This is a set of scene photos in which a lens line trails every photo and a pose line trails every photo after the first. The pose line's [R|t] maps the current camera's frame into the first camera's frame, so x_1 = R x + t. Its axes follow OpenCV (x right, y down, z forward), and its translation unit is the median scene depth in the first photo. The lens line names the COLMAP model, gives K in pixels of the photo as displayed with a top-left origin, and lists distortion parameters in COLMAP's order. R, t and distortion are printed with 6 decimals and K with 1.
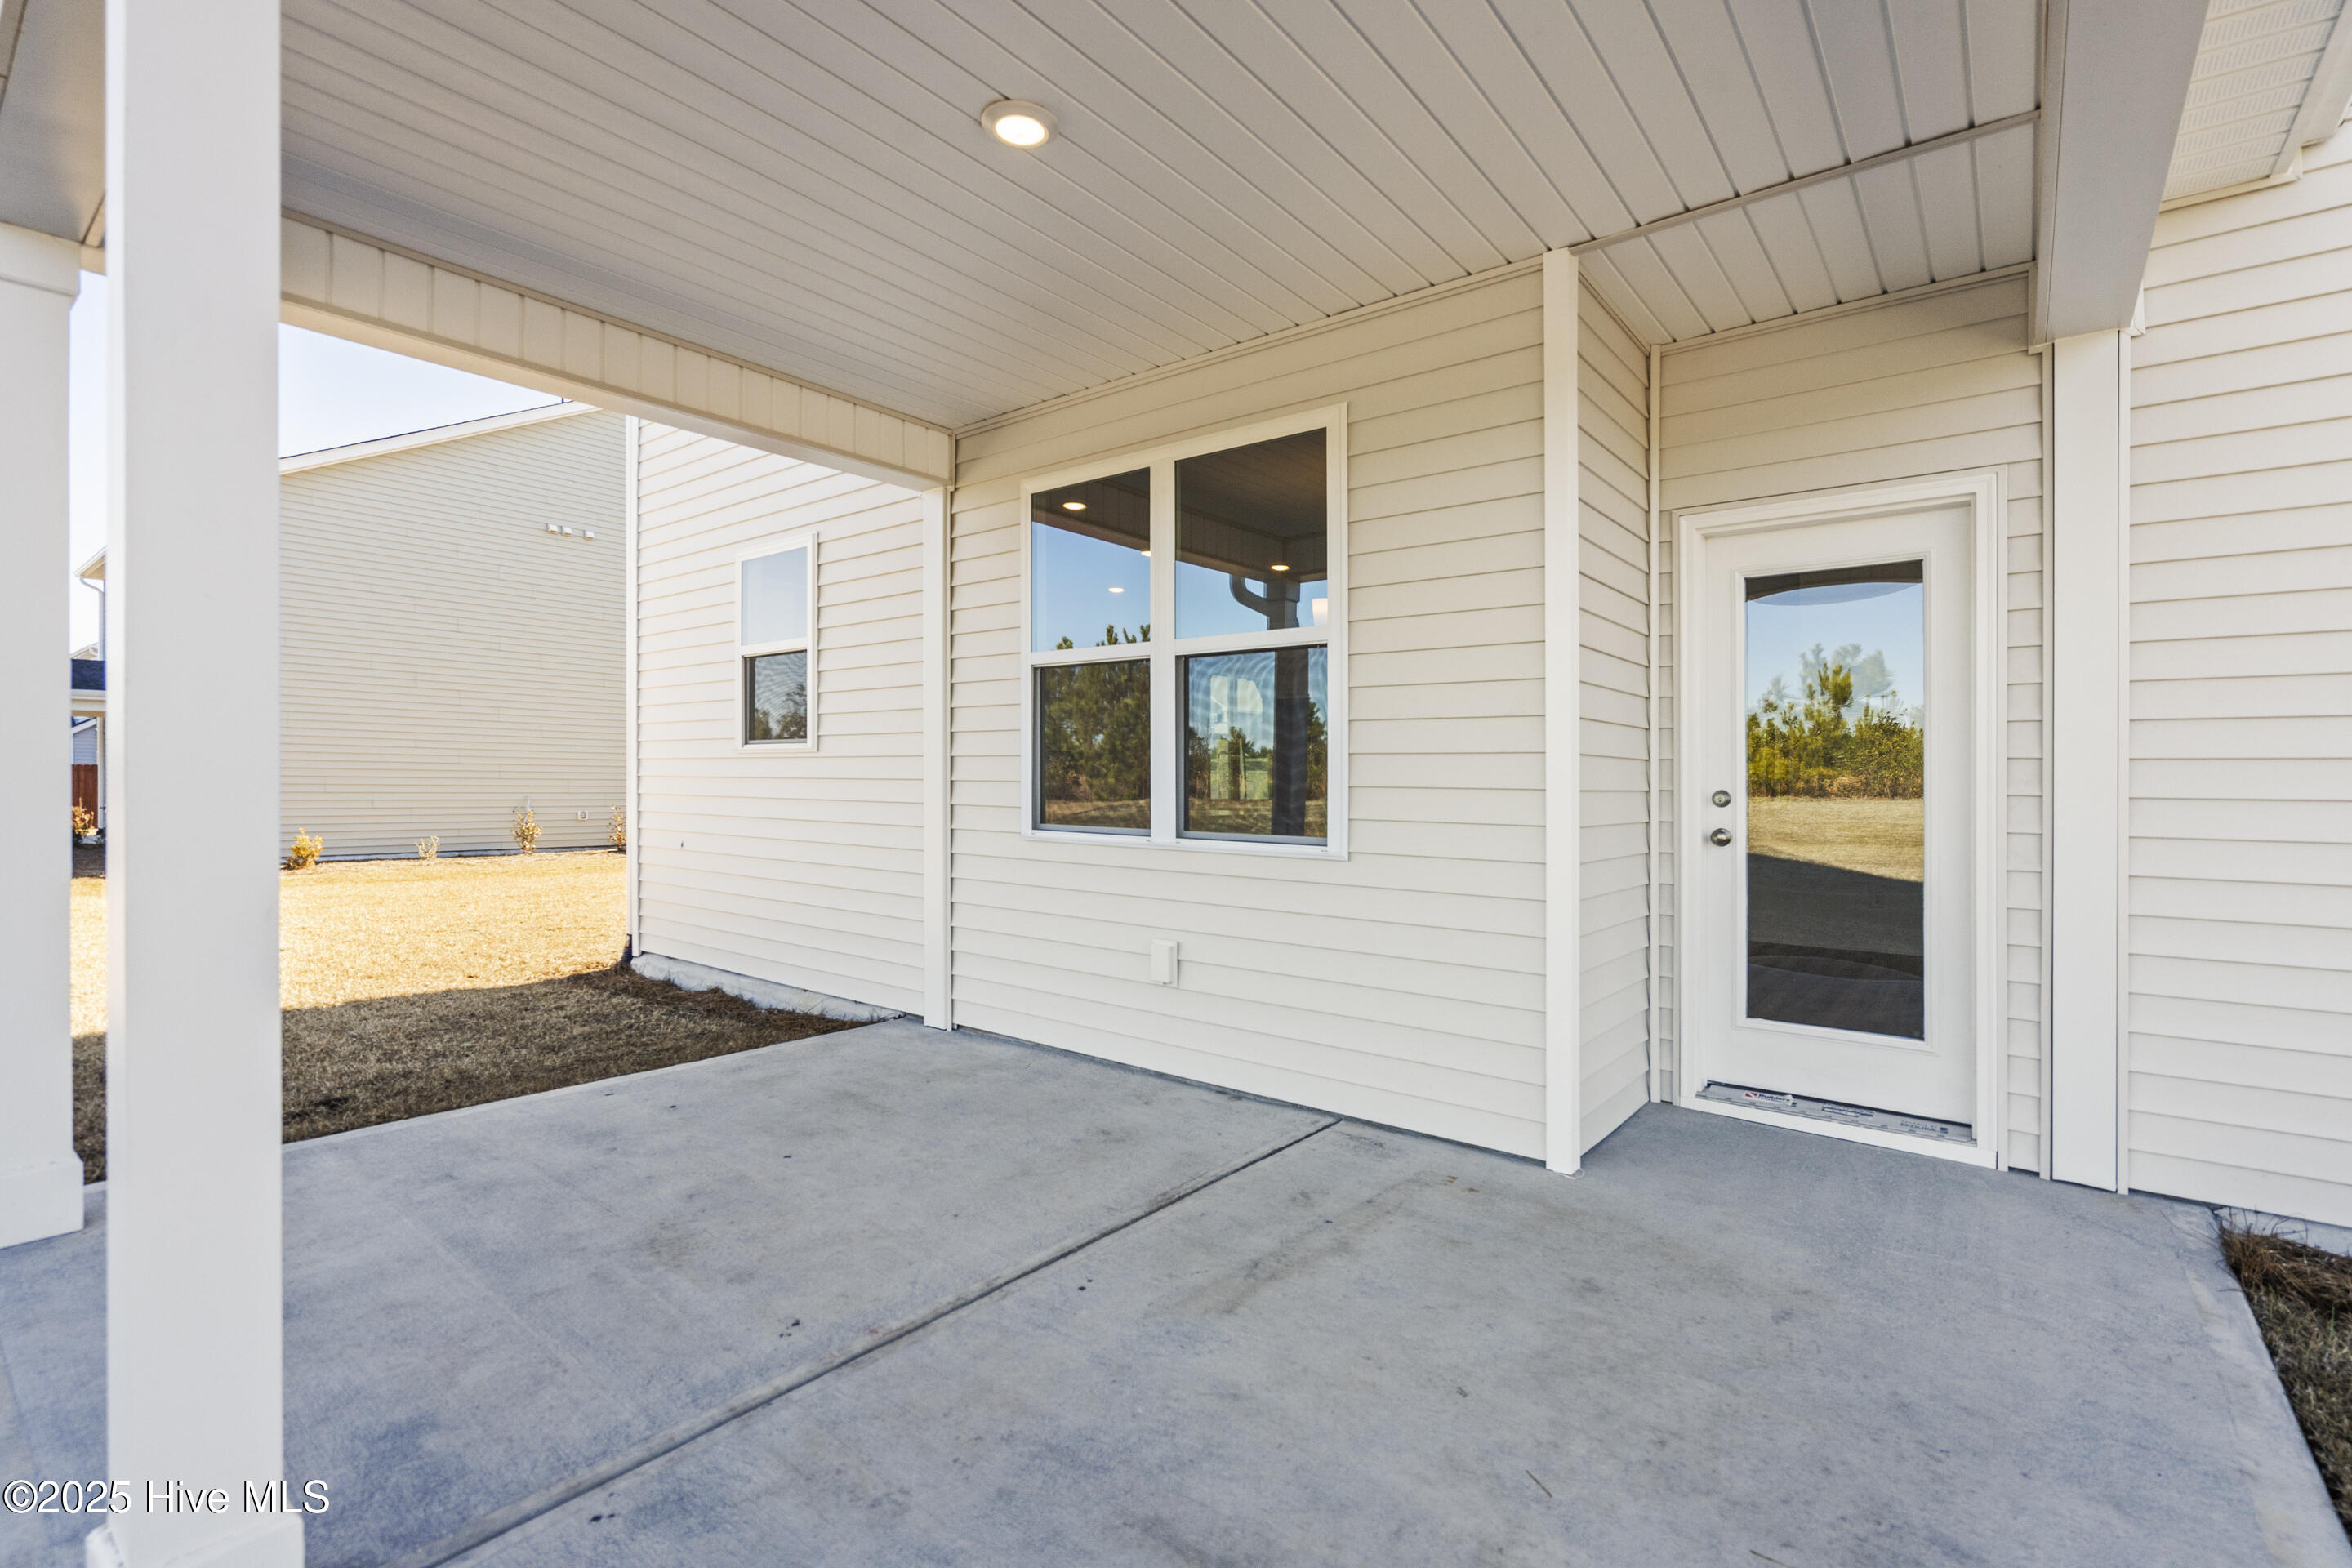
lens RADIAL K [[1053.9, 0, 1191.5], [0, 1053.9, 775.6], [0, 0, 1]] dist [-0.001688, -0.000456]
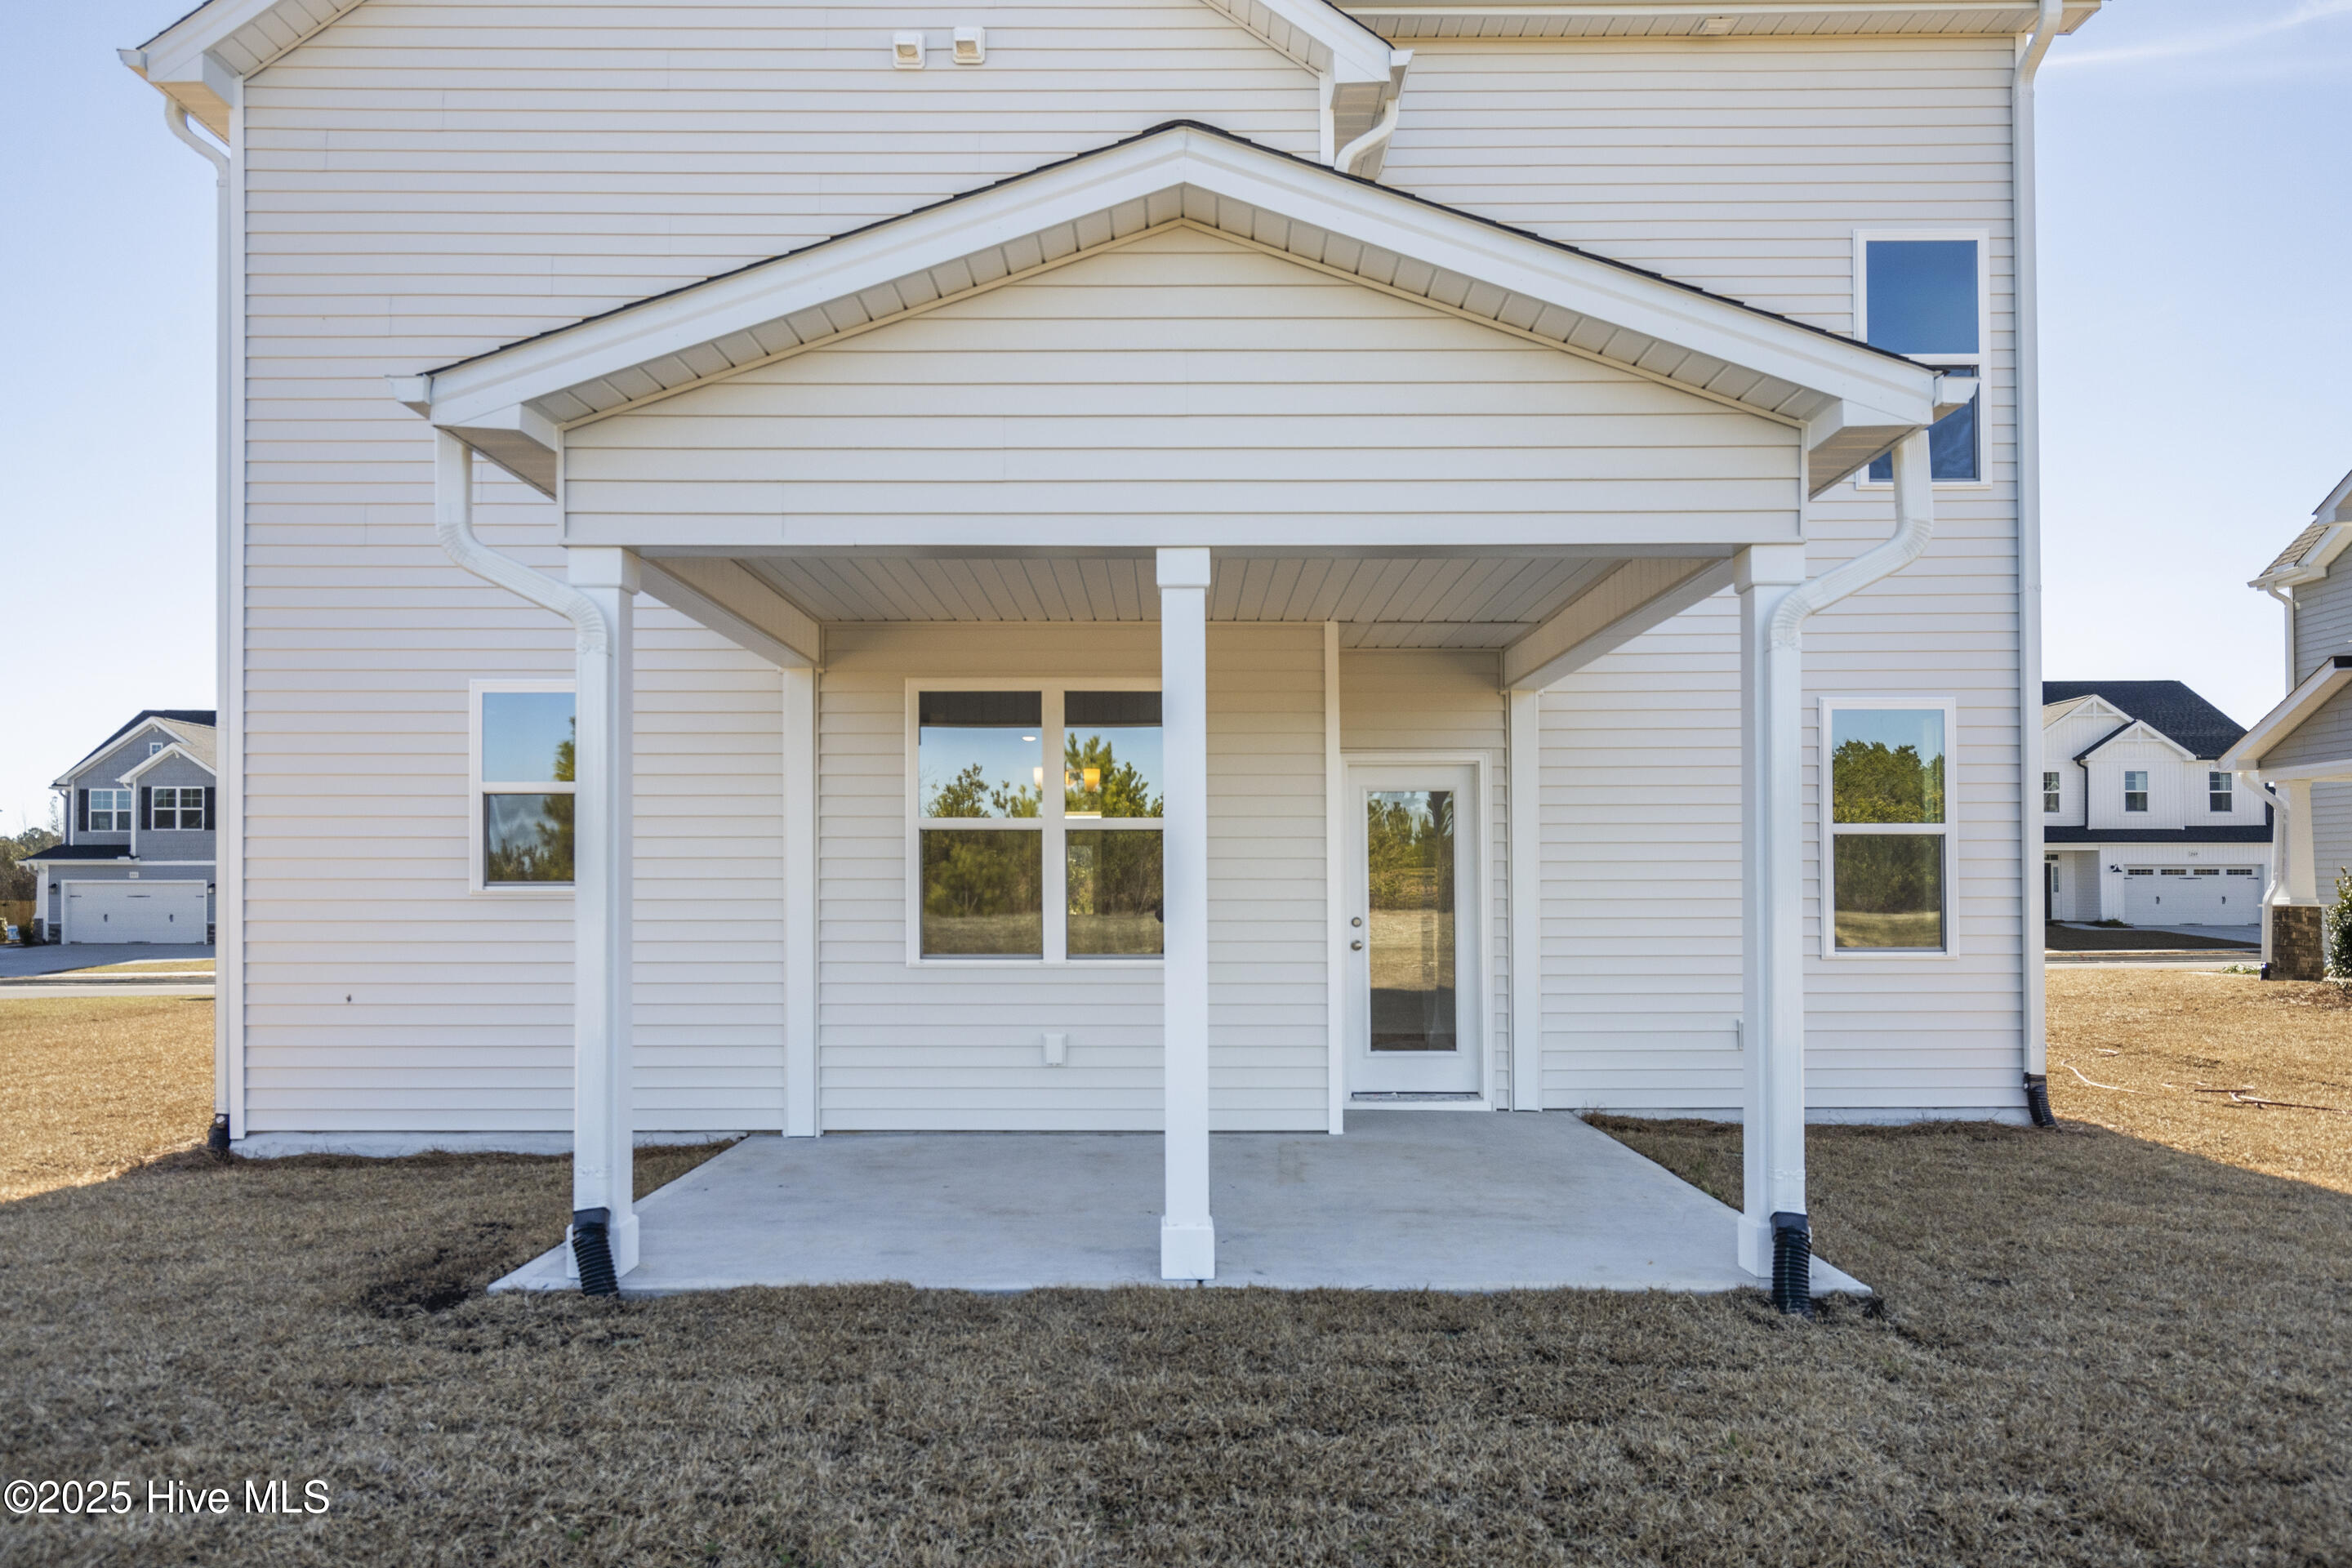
lens RADIAL K [[1539.0, 0, 1178.9], [0, 1539.0, 860.7], [0, 0, 1]] dist [0.006013, 0.001947]
pose [[0.778285, 0.002603, 0.627906, -1.291670], [0.005301, 0.999929, -0.010715, -0.054000], [-0.627889, 0.011667, 0.778215, -0.751665]]
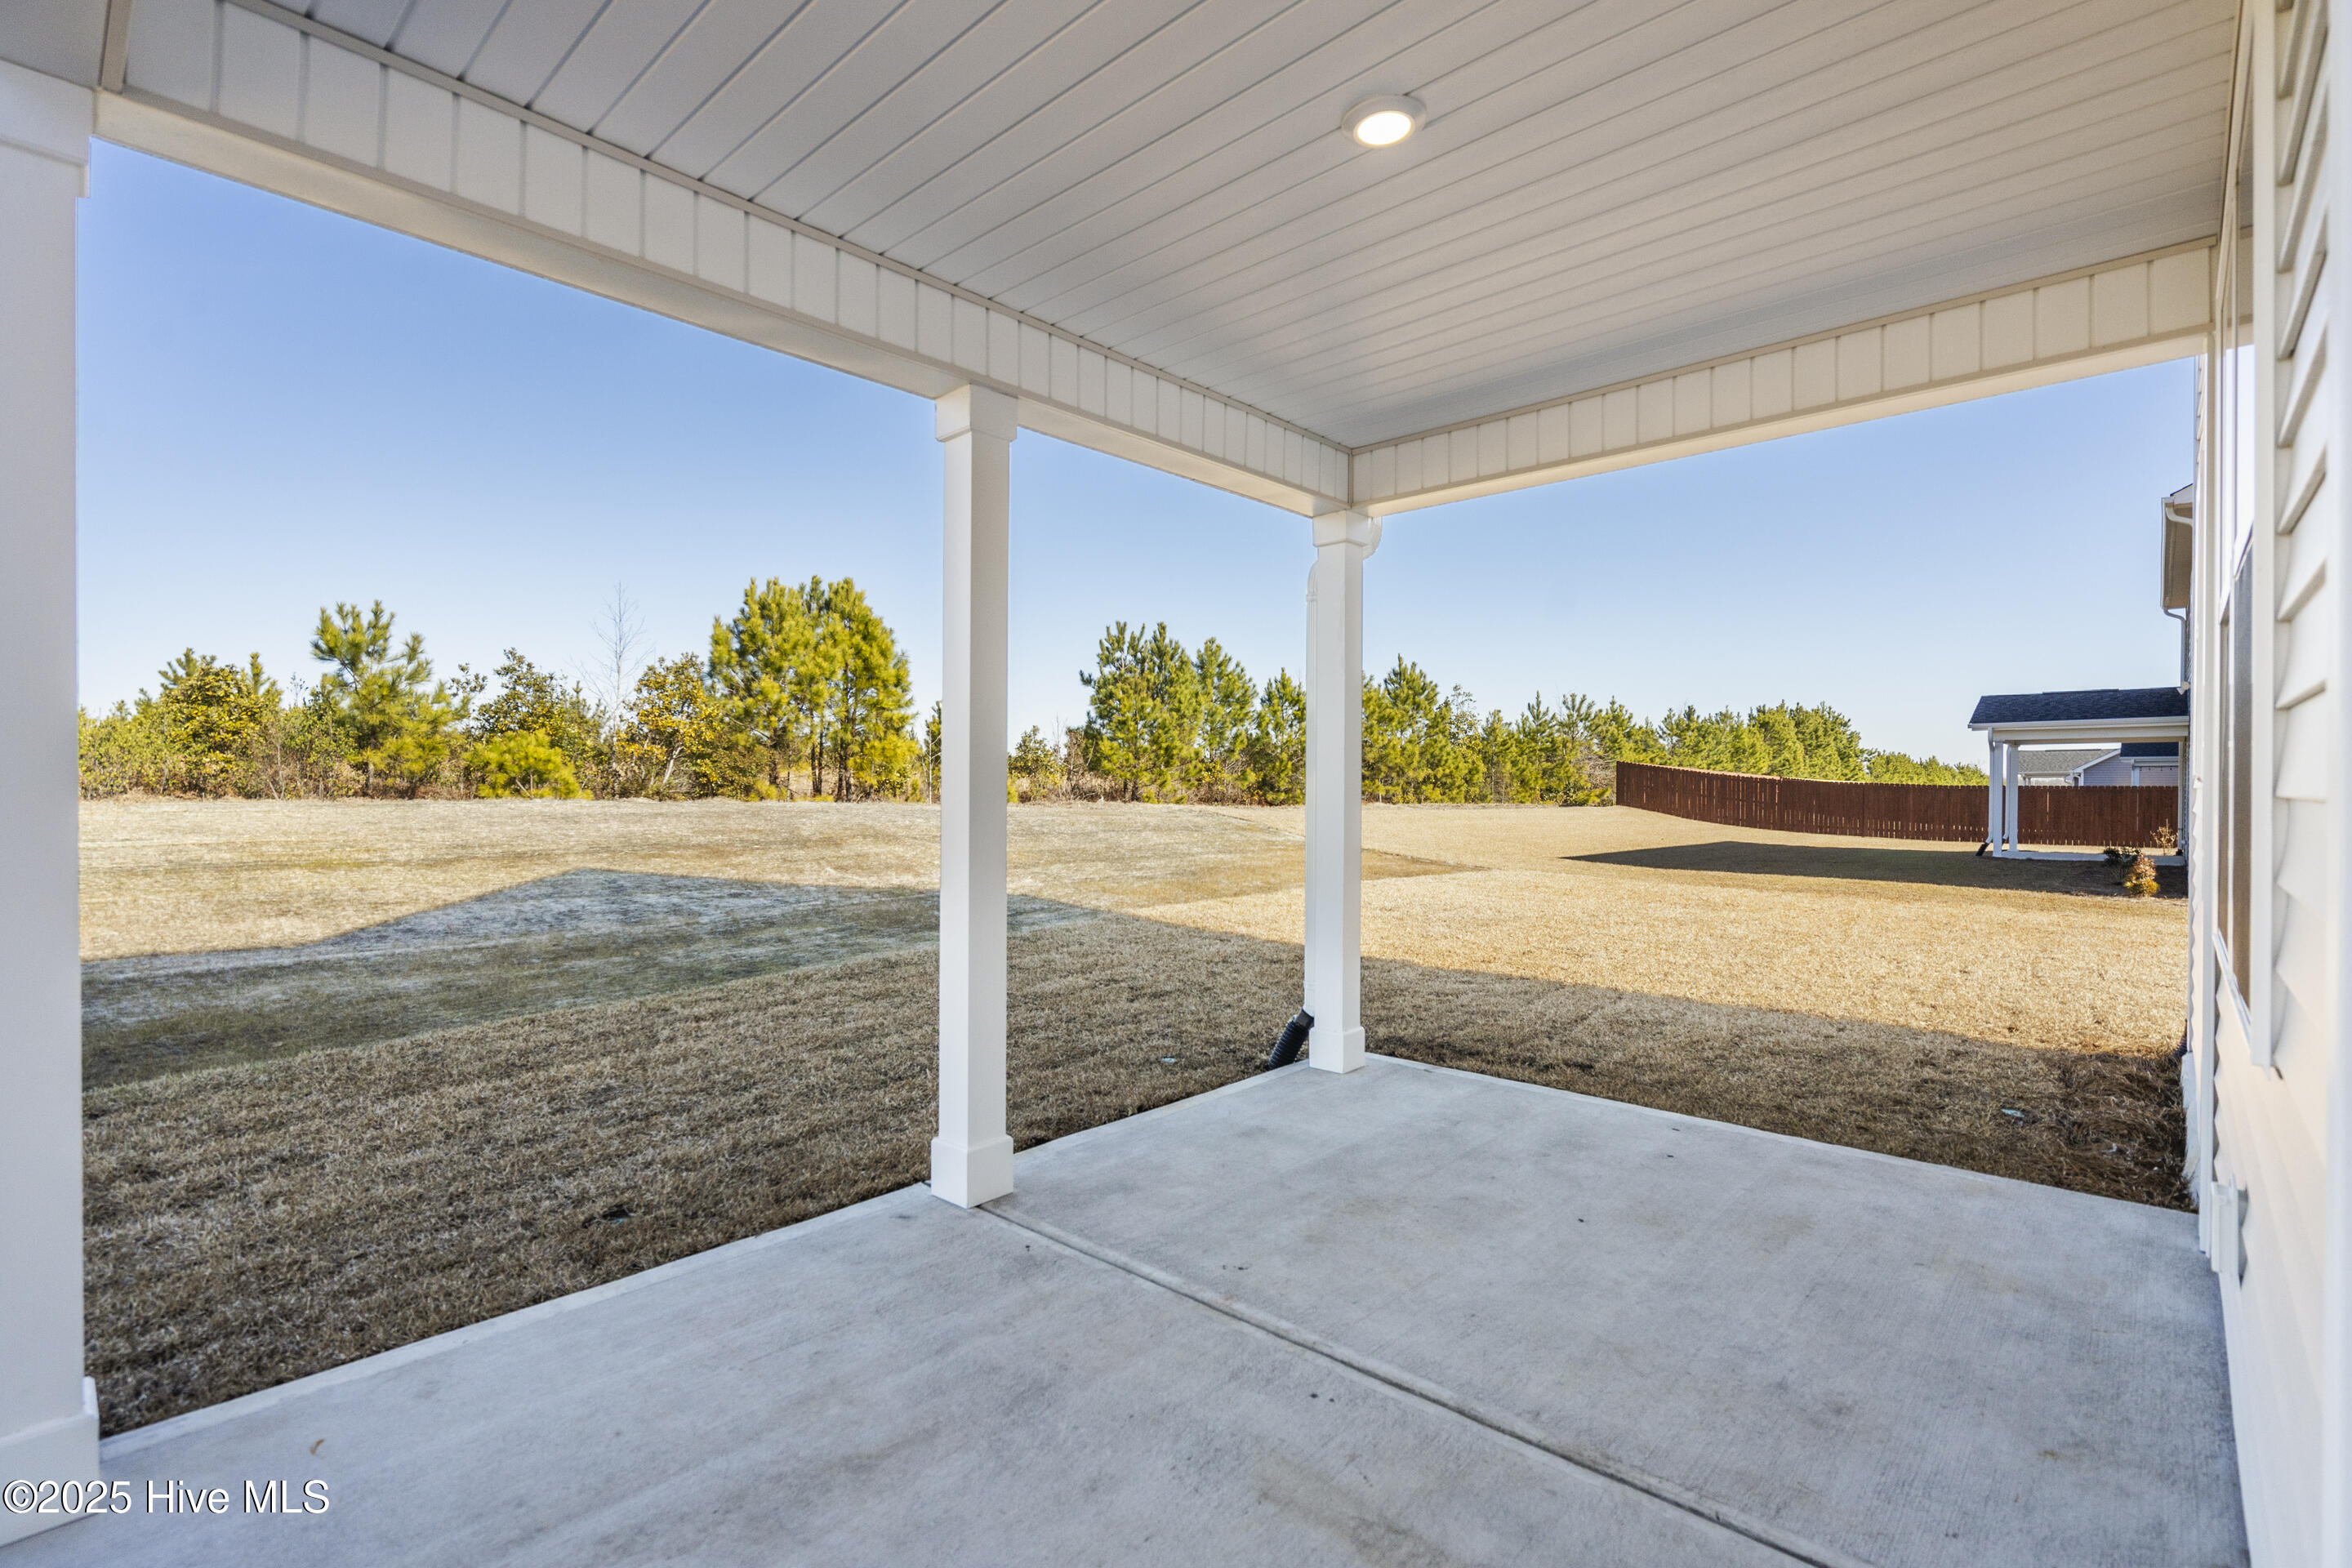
lens RADIAL K [[1053.9, 0, 1156.2], [0, 1053.9, 796.5], [0, 0, 1]] dist [-0.001688, -0.000456]
pose [[-0.075093, -0.002207, -0.997174, 0.534141], [0.003590, 0.999990, -0.002483, -0.020791], [0.997170, -0.003766, -0.075084, 0.609051]]
